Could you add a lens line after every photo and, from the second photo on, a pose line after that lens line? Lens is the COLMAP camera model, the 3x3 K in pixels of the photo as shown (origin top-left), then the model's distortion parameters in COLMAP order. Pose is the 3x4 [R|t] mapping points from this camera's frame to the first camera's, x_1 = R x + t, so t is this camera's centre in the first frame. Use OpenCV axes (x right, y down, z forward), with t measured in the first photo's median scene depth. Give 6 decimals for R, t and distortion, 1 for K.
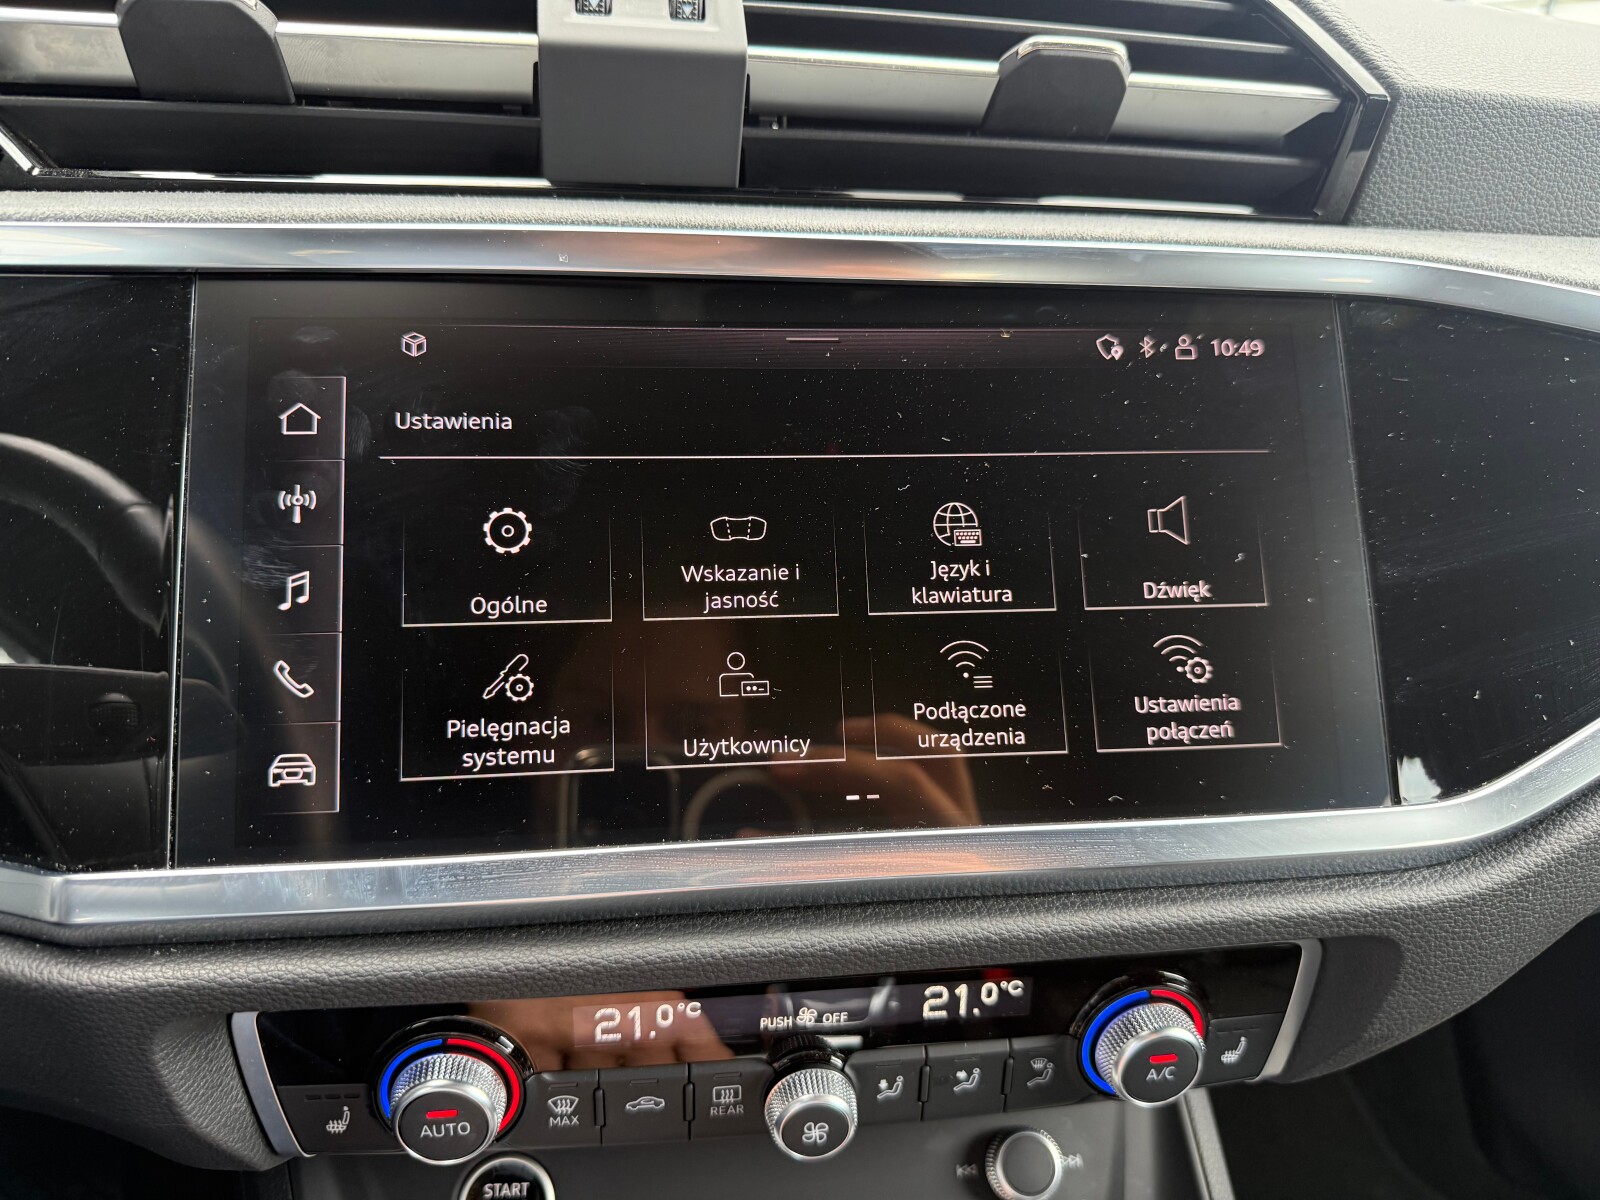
lens RADIAL K [[1102.7, 0, 783.5], [0, 1102.7, 602.3], [0, 0, 1]] dist [0.010553, -0.026090]
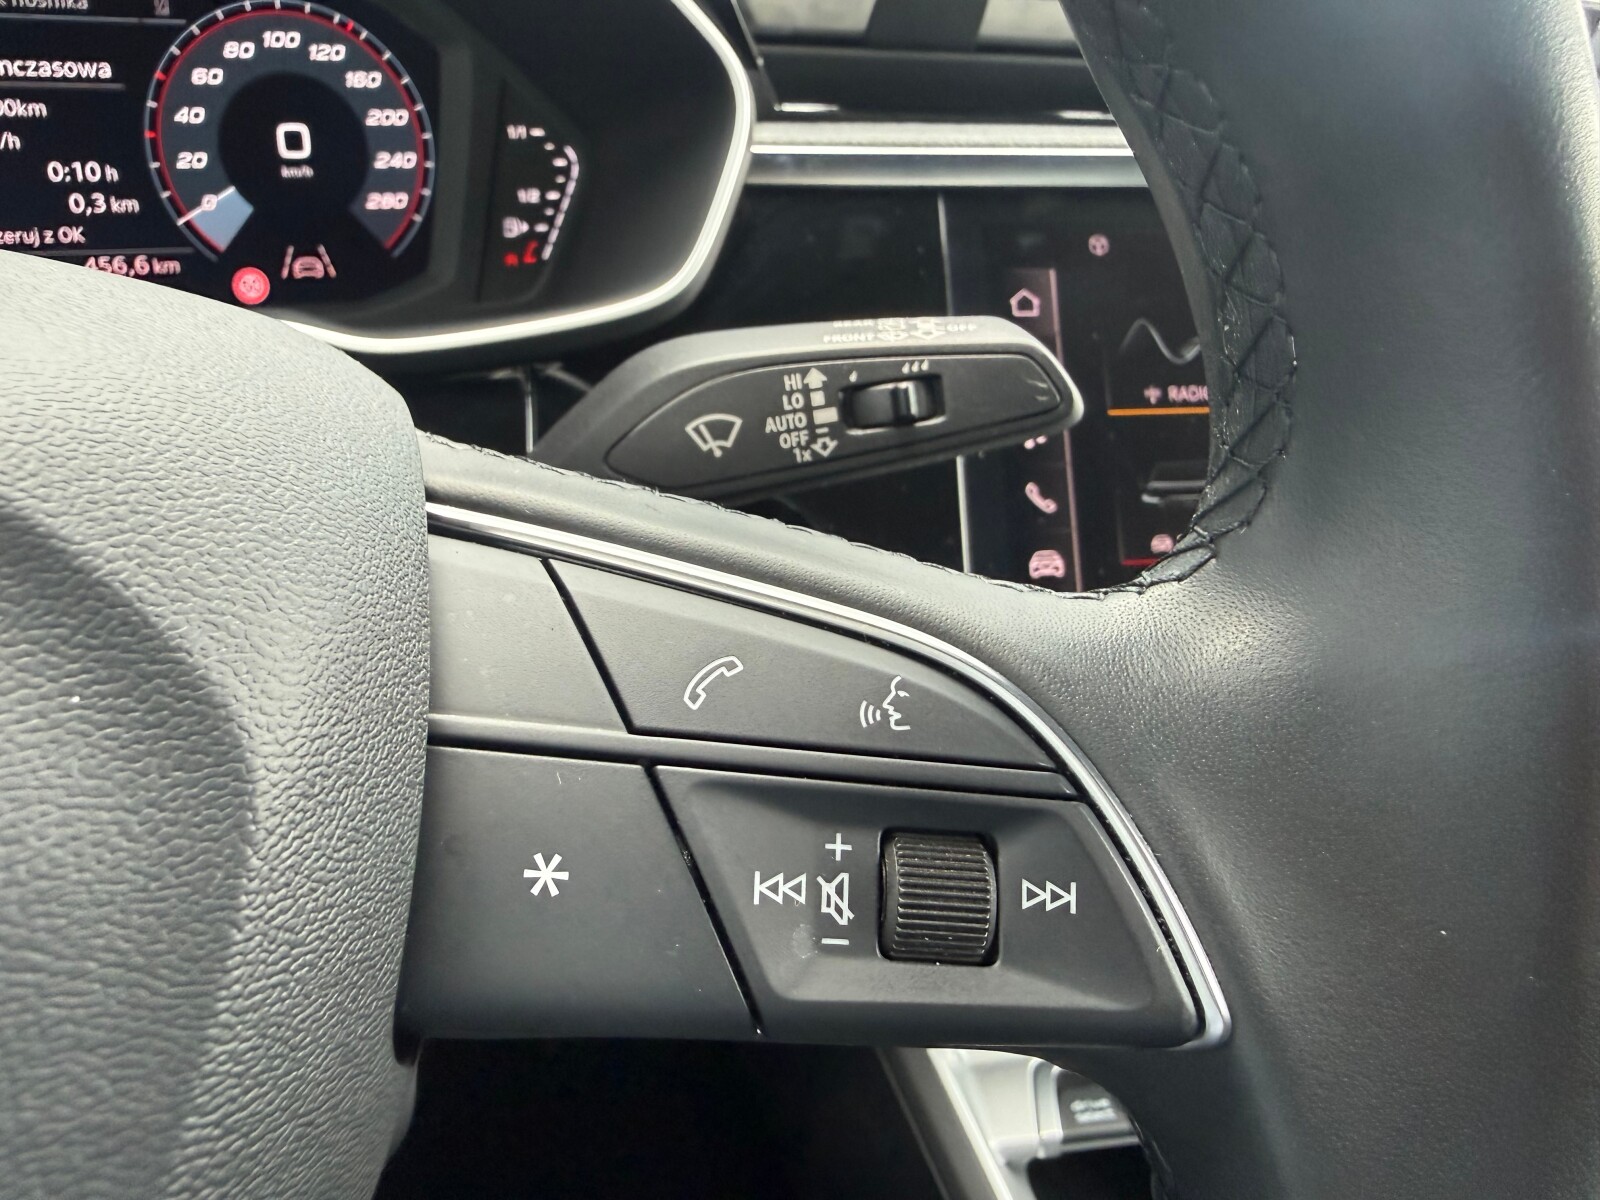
lens RADIAL K [[1102.7, 0, 717.1], [0, 1102.7, 585.5], [0, 0, 1]] dist [0.010553, -0.026090]
pose [[0.999807, -0.014232, 0.013565, -0.776772], [0.013512, 0.998565, 0.051818, 0.091445], [-0.014283, -0.051625, 0.998564, -0.304674]]
